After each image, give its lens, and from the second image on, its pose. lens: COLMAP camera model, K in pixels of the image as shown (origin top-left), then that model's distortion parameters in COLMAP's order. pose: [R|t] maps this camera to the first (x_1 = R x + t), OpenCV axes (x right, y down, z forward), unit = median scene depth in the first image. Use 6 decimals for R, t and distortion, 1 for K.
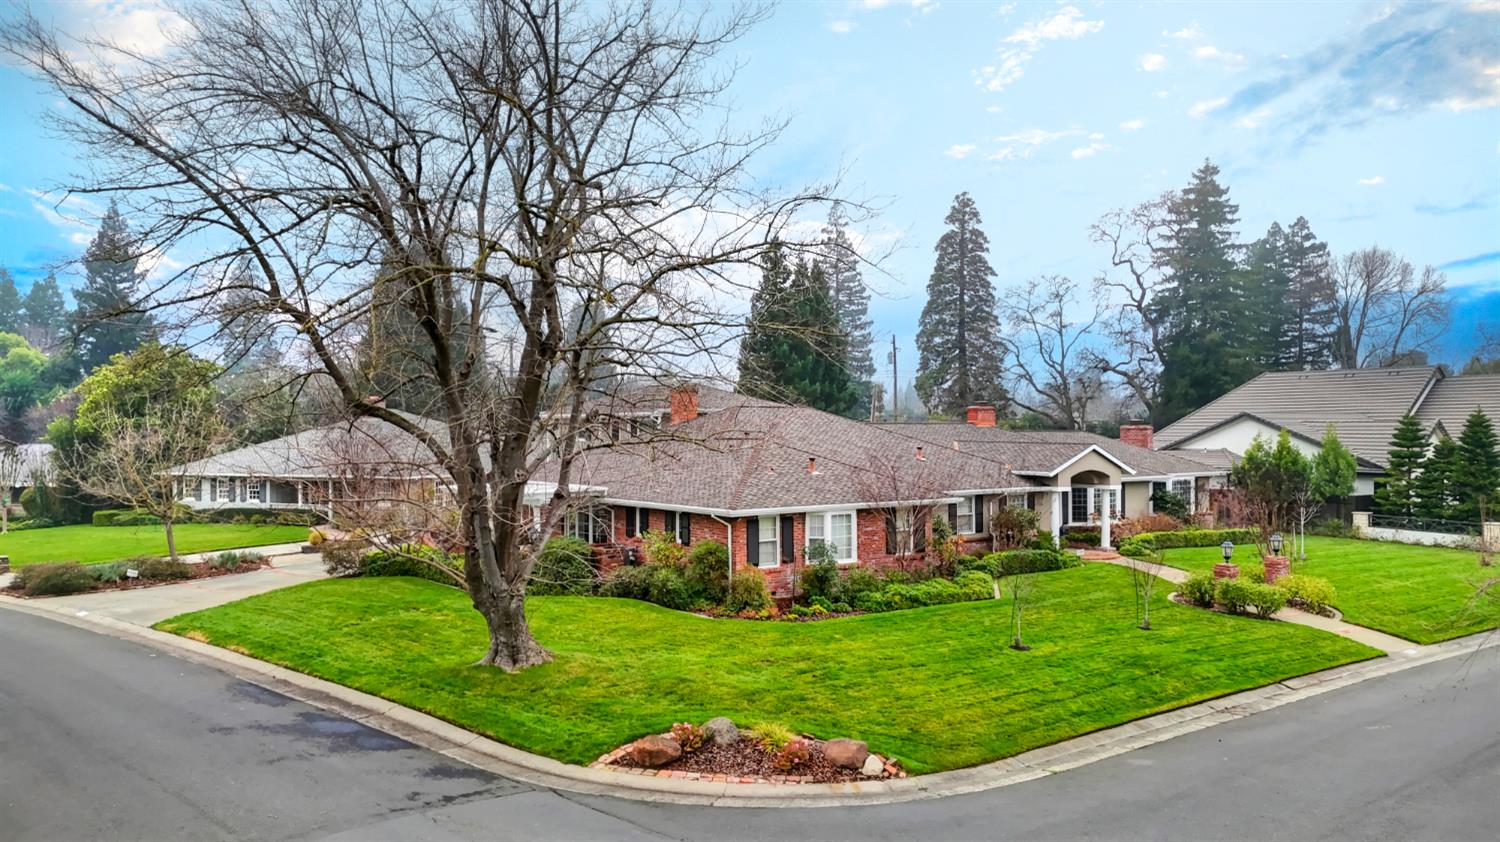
lens RADIAL K [[1104.5, 0, 750.0], [0, 1104.5, 421.0], [0, 0, 1]] dist [0.089592, -0.110158]
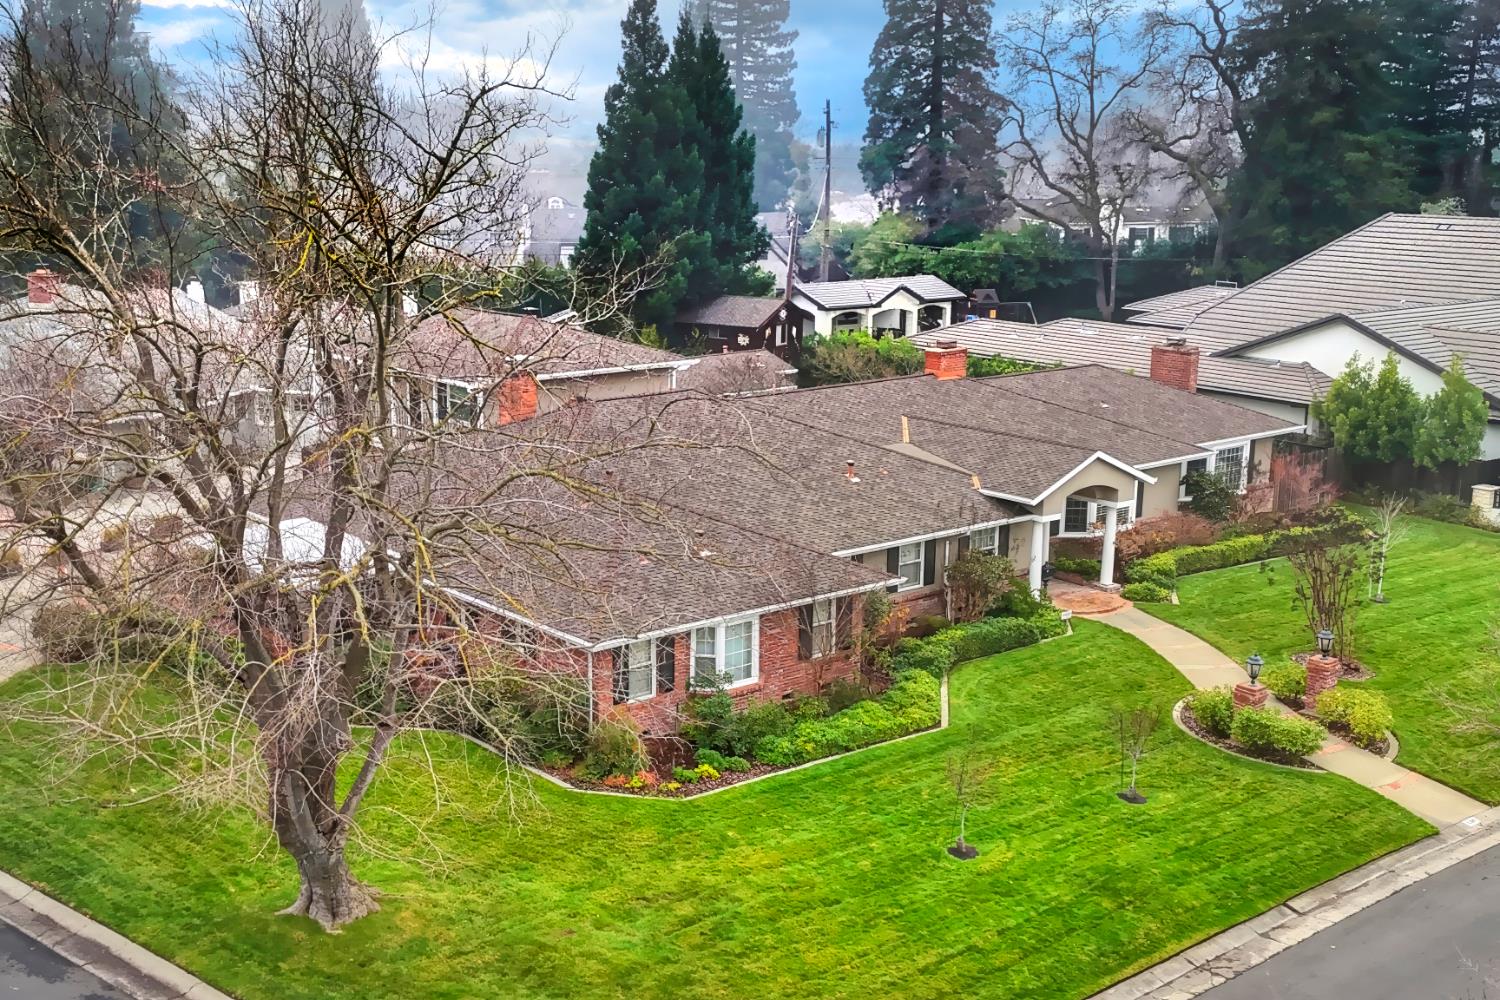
lens RADIAL K [[1742.9, 0, 587.0], [0, 1742.9, 503.5], [0, 0, 1]] dist [0.123636, -0.233407]
pose [[0.999992, 0.001036, -0.003960, -0.011402], [-0.000143, 0.975692, 0.219148, -0.187692], [0.004091, -0.219145, 0.975684, -0.097908]]
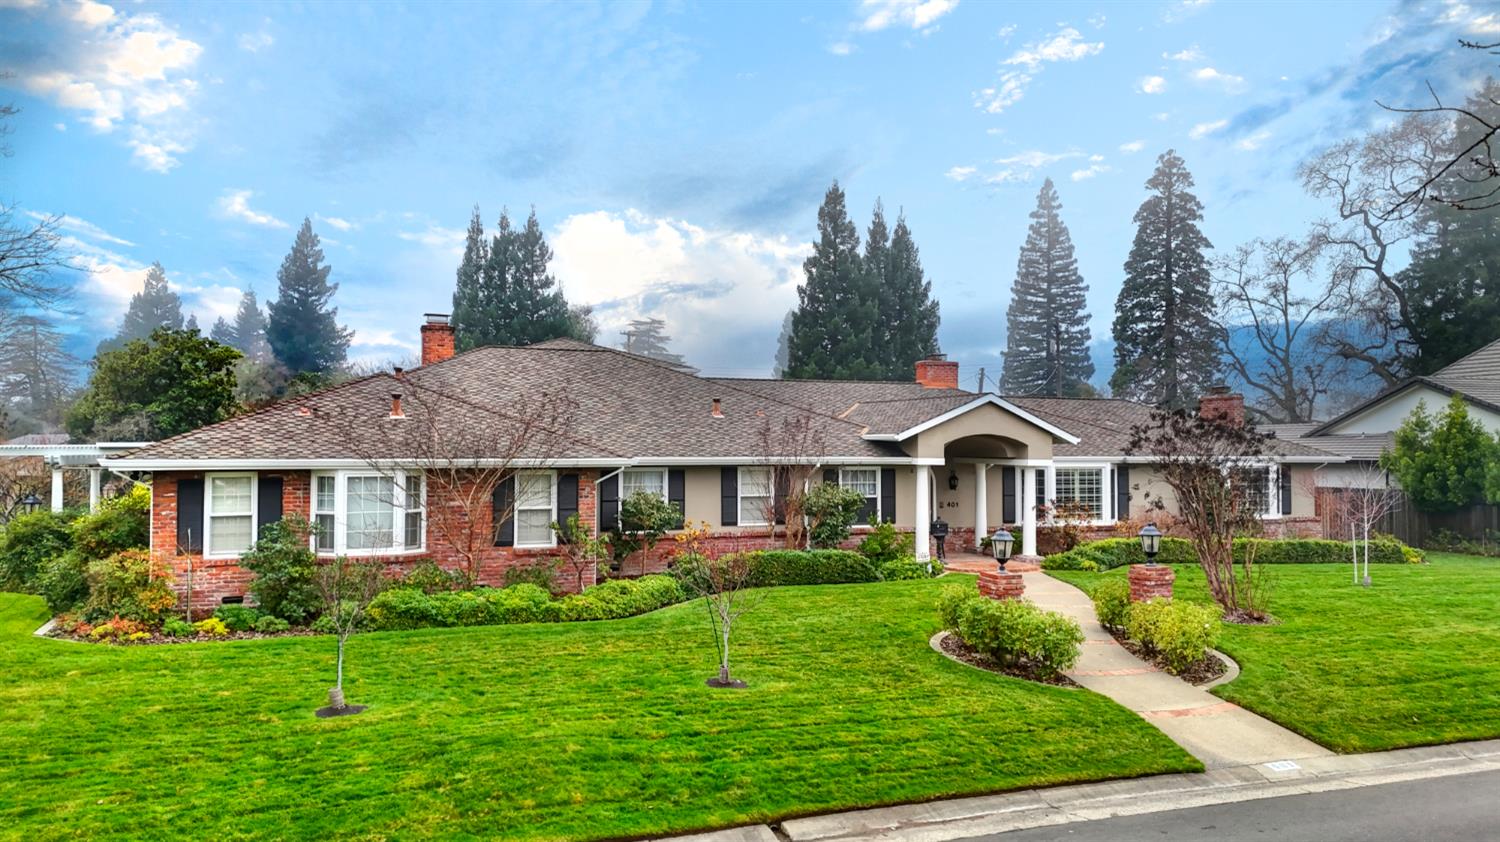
lens RADIAL K [[1107.9, 0, 750.0], [0, 1107.9, 421.0], [0, 0, 1]] dist [0.045426, -0.001712]
pose [[0.963239, -0.004450, -0.268609, 0.340513], [-0.001500, 0.999758, -0.021943, 0.049862], [0.268642, 0.021540, 0.962999, 0.333695]]
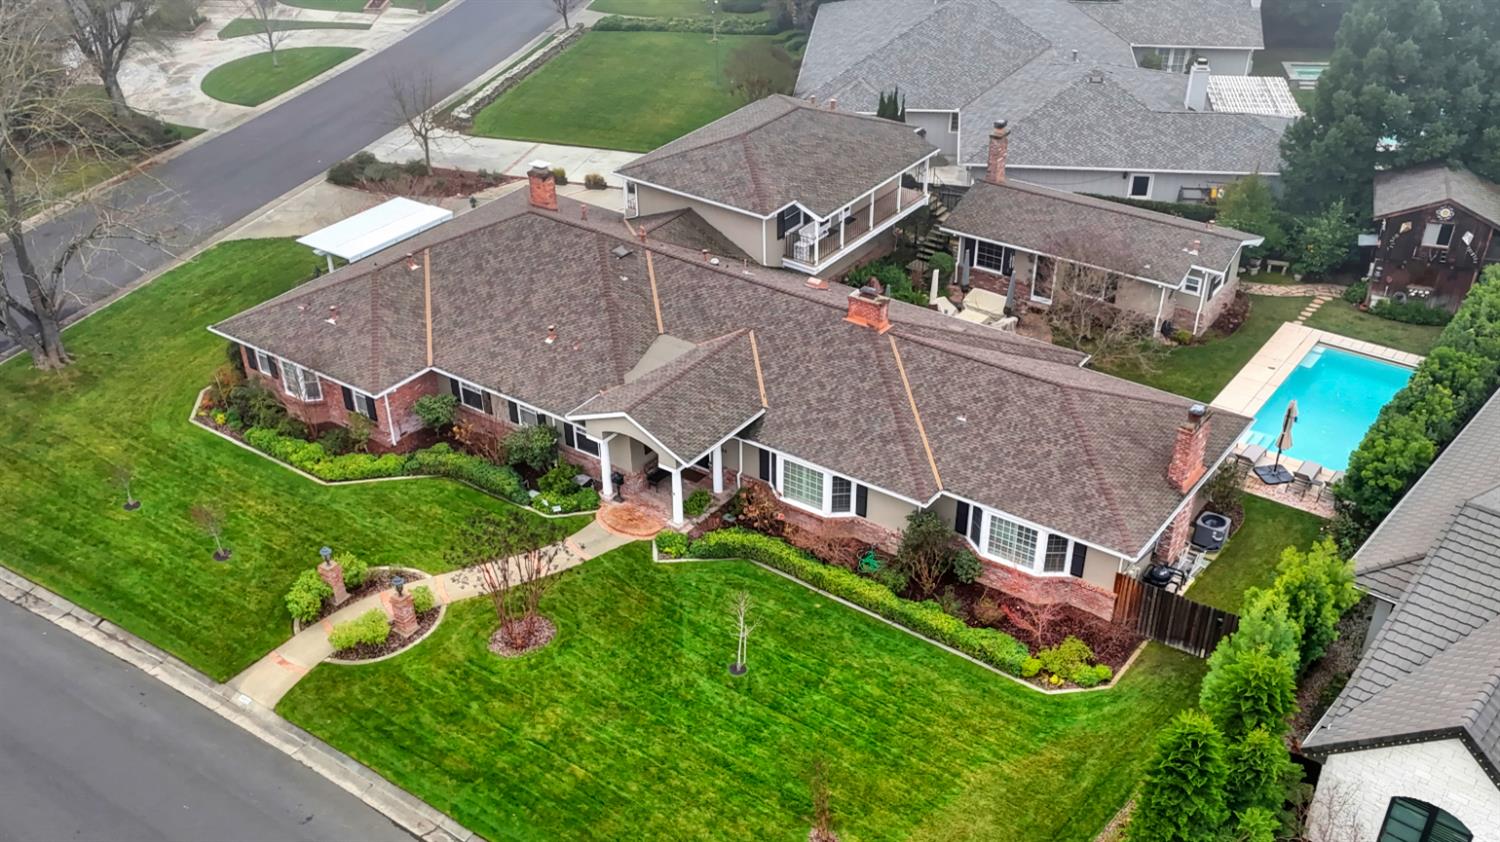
lens RADIAL K [[1423.9, 0, 767.3], [0, 1423.9, 557.0], [0, 0, 1]] dist [0.063625, -0.006795]
pose [[0.315162, 0.559847, -0.766319, 1.217568], [0.008797, 0.805711, 0.592244, -0.524259], [0.948997, -0.193394, 0.249004, 0.794212]]
